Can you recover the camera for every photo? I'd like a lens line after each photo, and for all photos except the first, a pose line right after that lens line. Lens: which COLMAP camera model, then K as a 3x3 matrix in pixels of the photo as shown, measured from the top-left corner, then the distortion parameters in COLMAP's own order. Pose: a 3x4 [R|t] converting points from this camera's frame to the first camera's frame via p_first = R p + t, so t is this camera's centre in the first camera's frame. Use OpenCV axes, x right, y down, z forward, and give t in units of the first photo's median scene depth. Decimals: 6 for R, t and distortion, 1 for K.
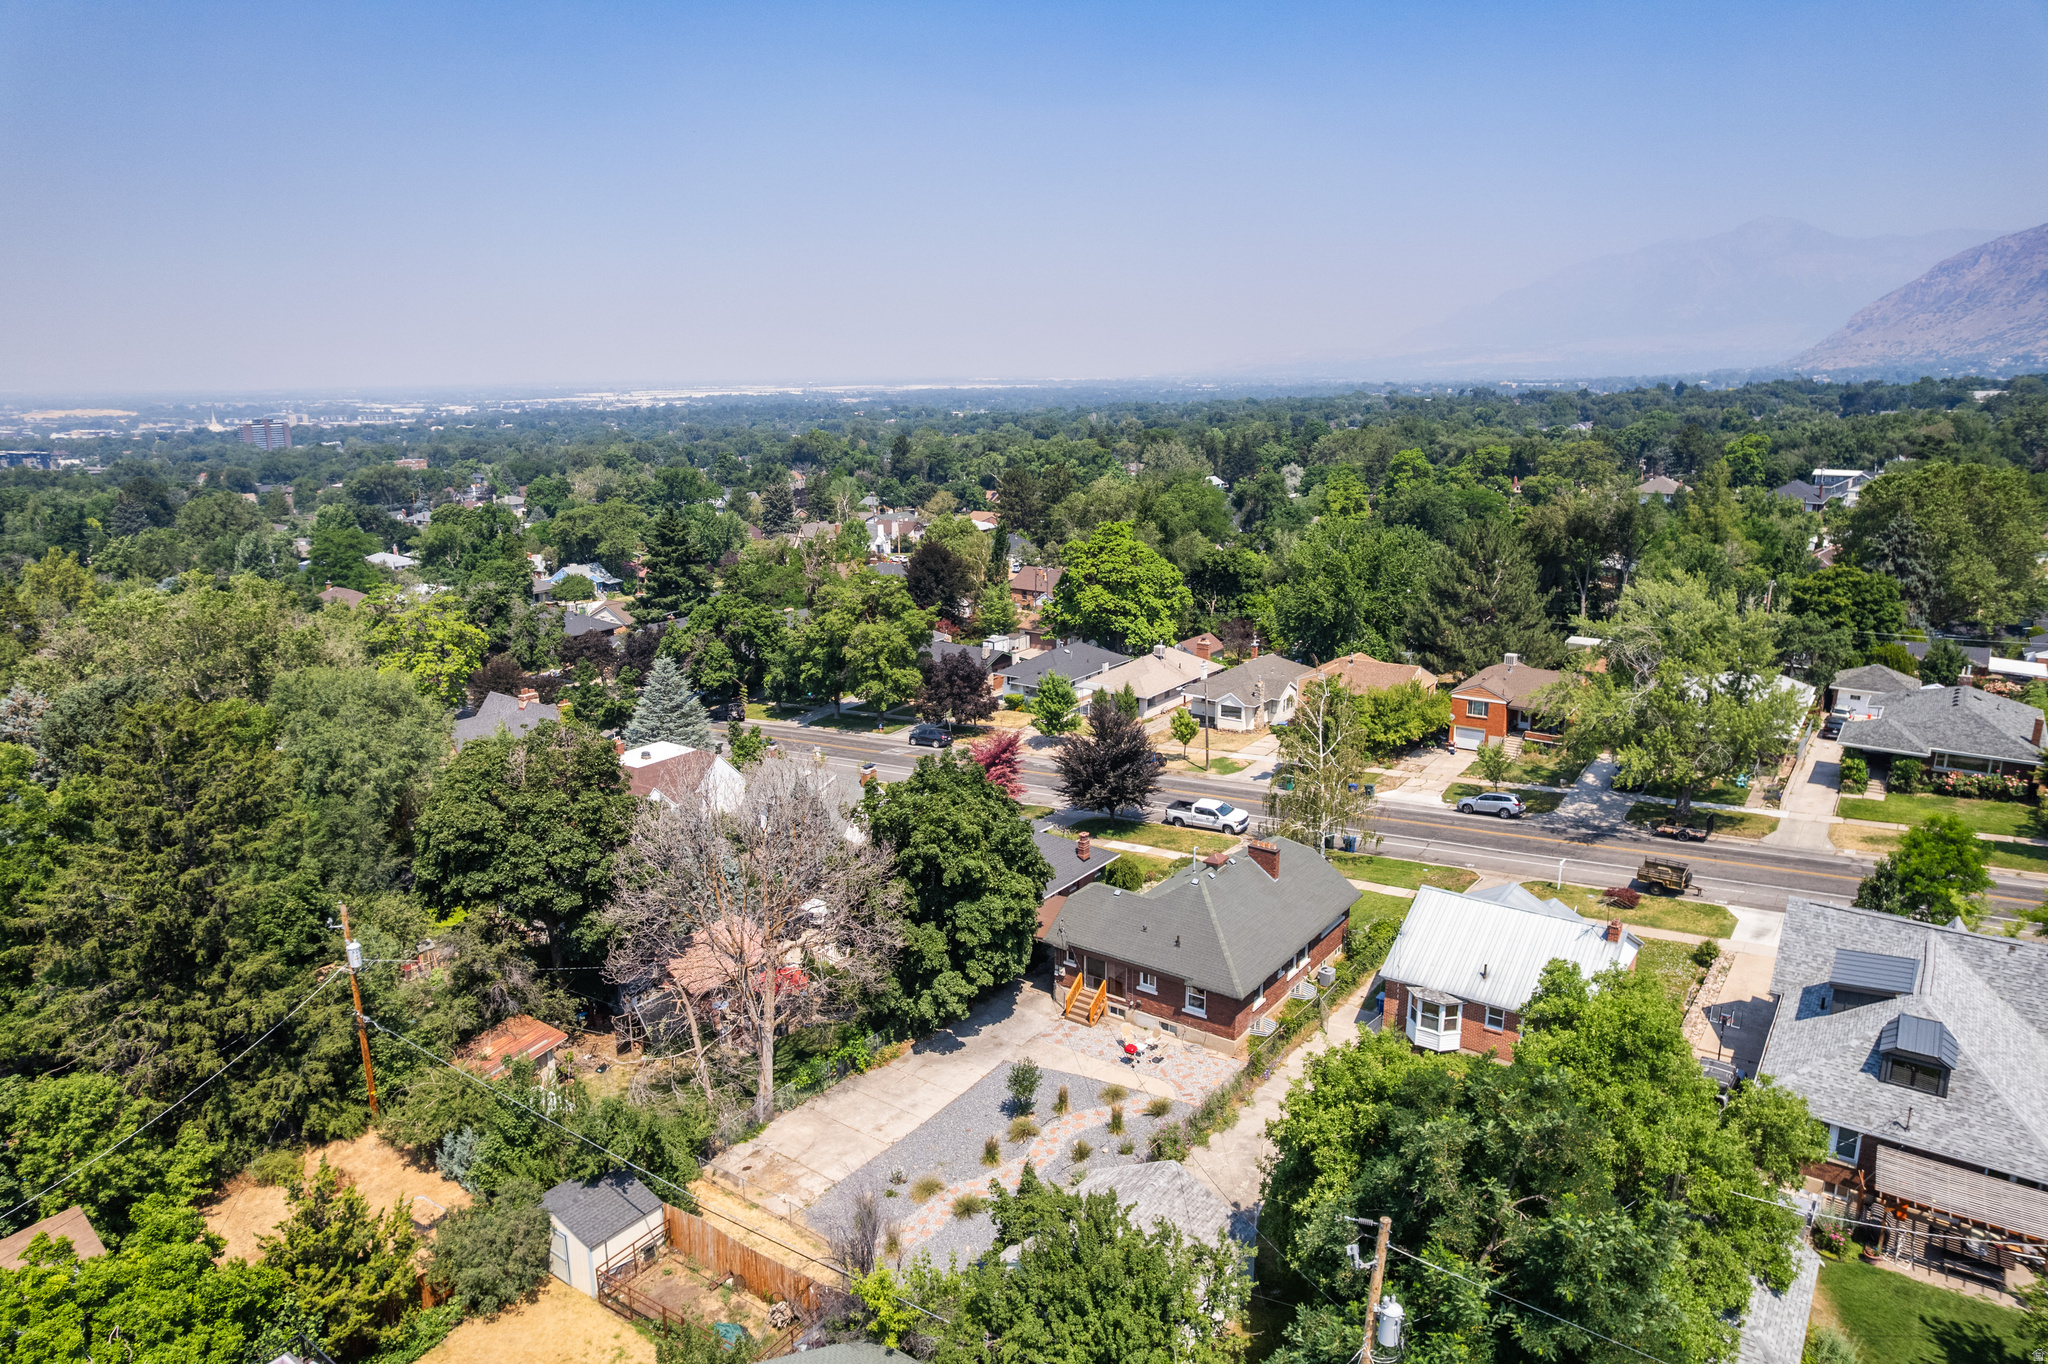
lens RADIAL K [[1301.8, 0, 1018.8], [0, 1301.8, 692.0], [0, 0, 1]] dist [-0.075367, 0.058781]
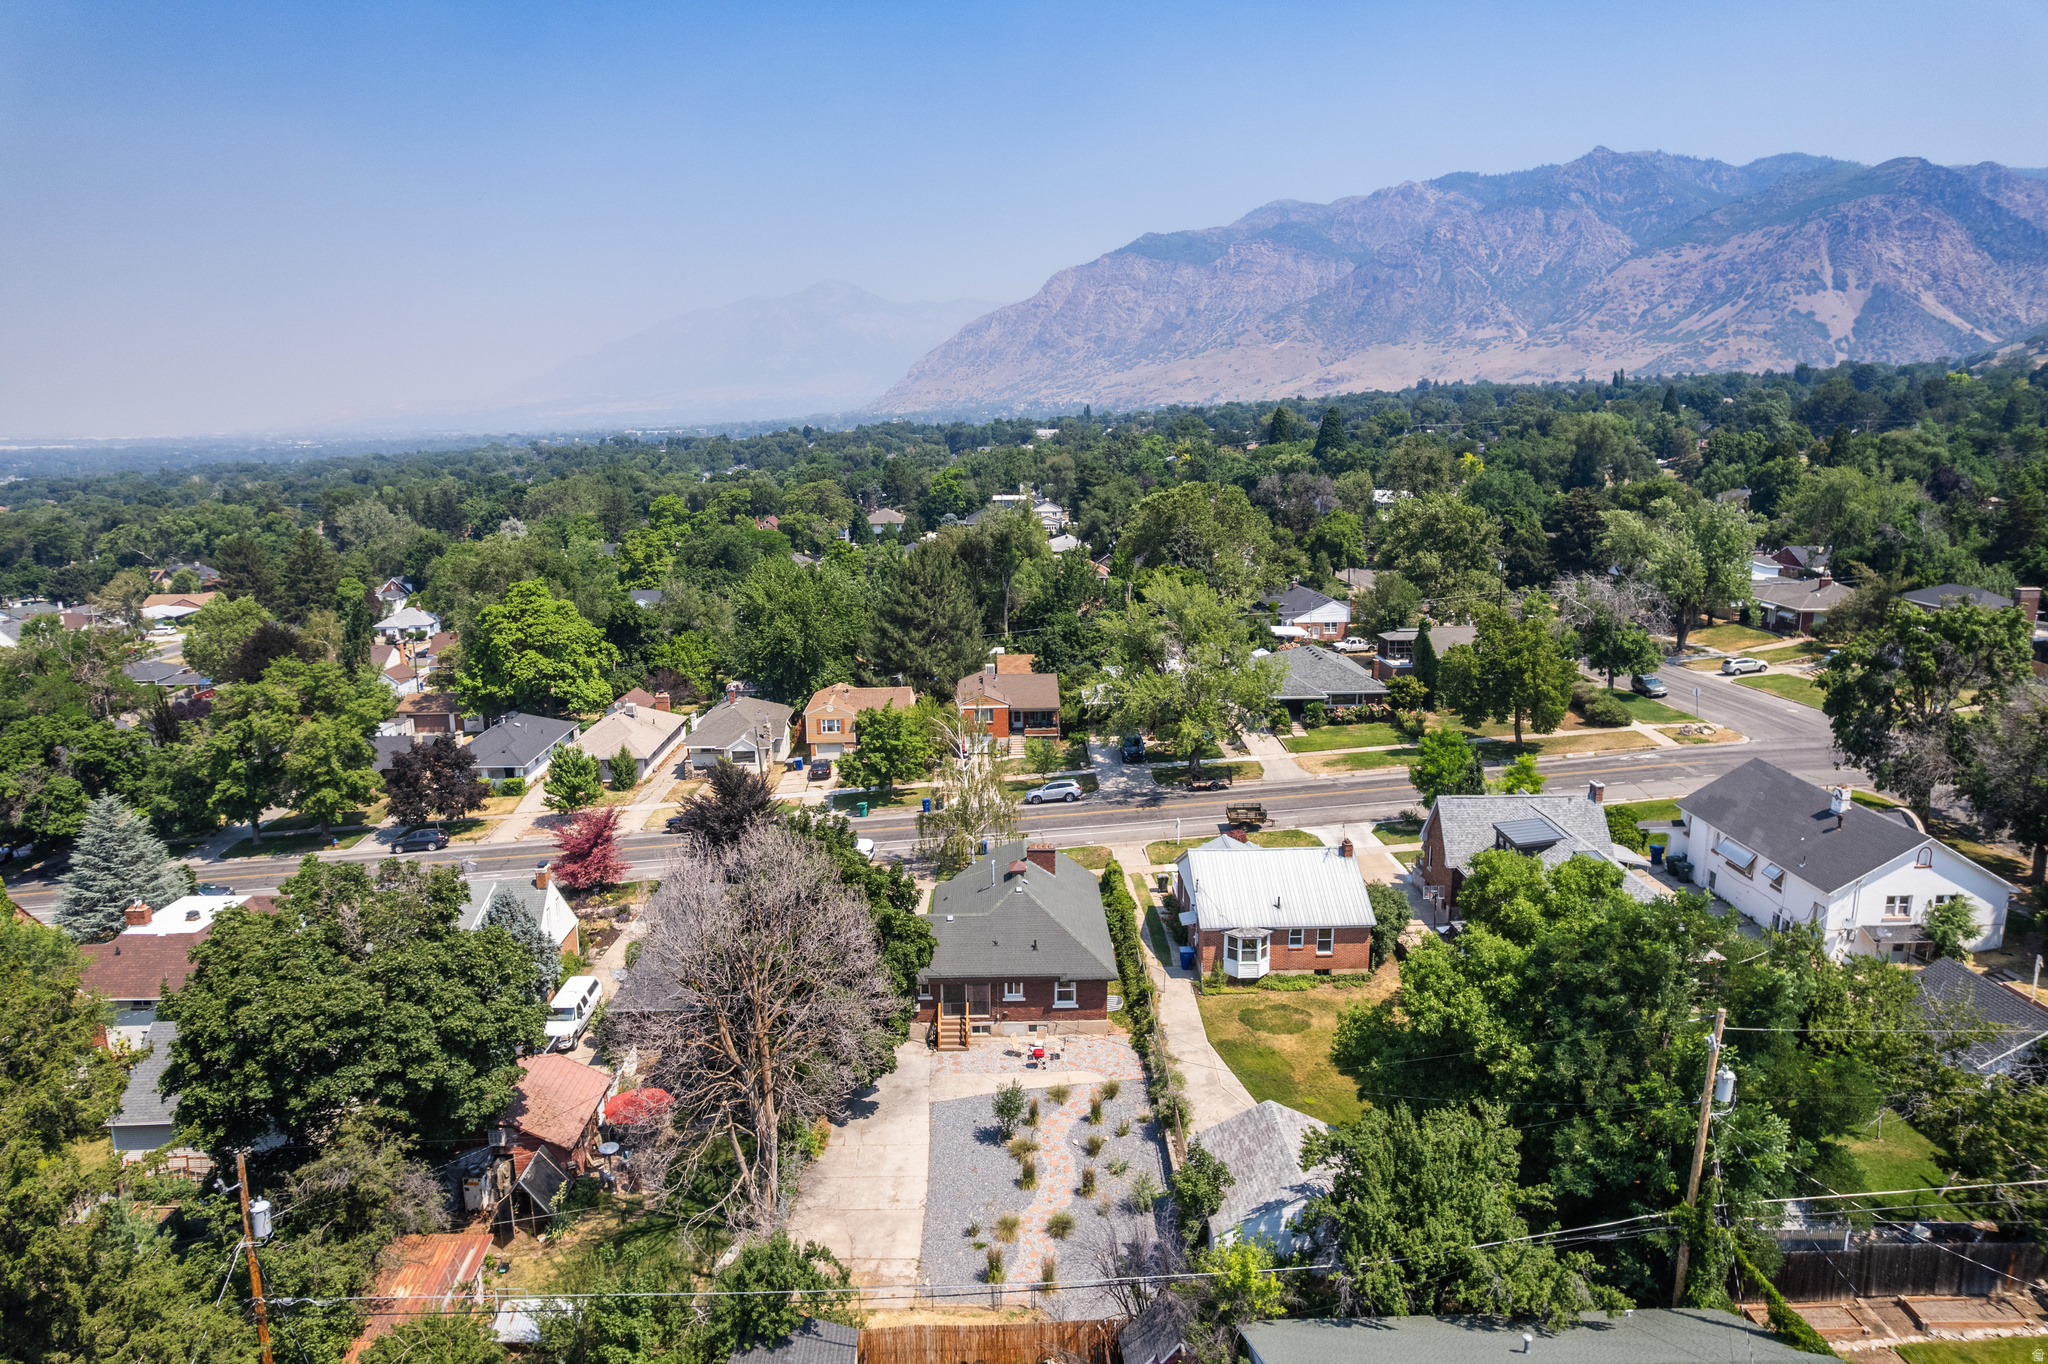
lens RADIAL K [[1301.8, 0, 1027.6], [0, 1301.8, 688.2], [0, 0, 1]] dist [-0.075367, 0.058781]
pose [[0.796124, -0.125543, 0.591968, -0.240460], [0.148713, 0.988833, 0.009708, -0.013702], [-0.586576, 0.080305, 0.805903, 0.063177]]
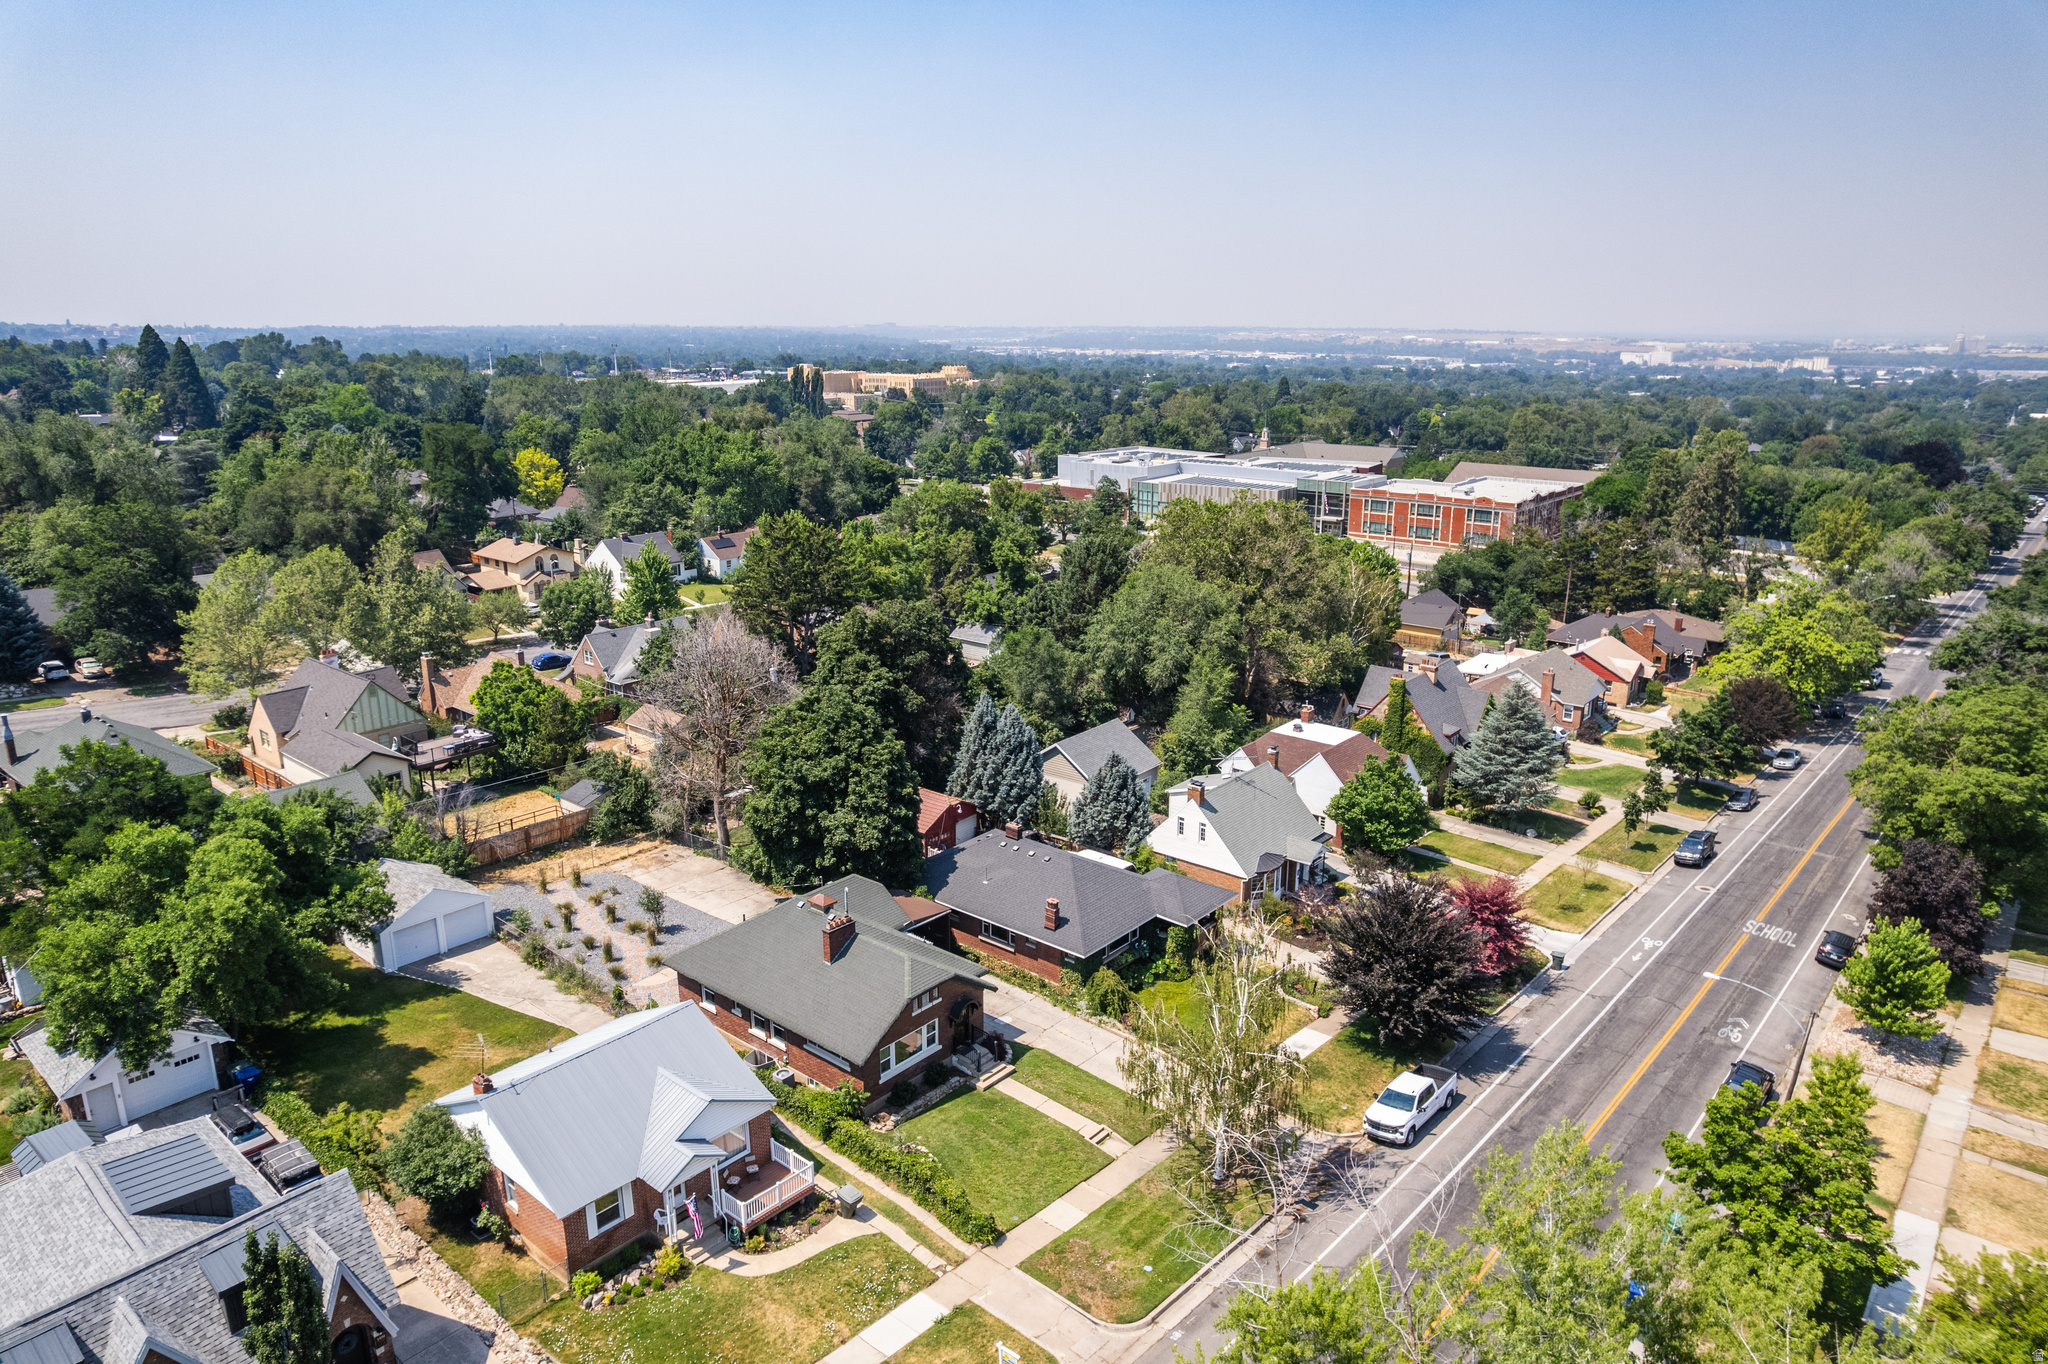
lens RADIAL K [[1301.8, 0, 1018.5], [0, 1301.8, 677.7], [0, 0, 1]] dist [-0.075367, 0.058781]
pose [[-0.083041, 0.270309, -0.959186, 0.531950], [-0.233174, 0.930521, 0.282418, -0.171404], [0.968883, 0.247110, -0.014242, 0.588749]]
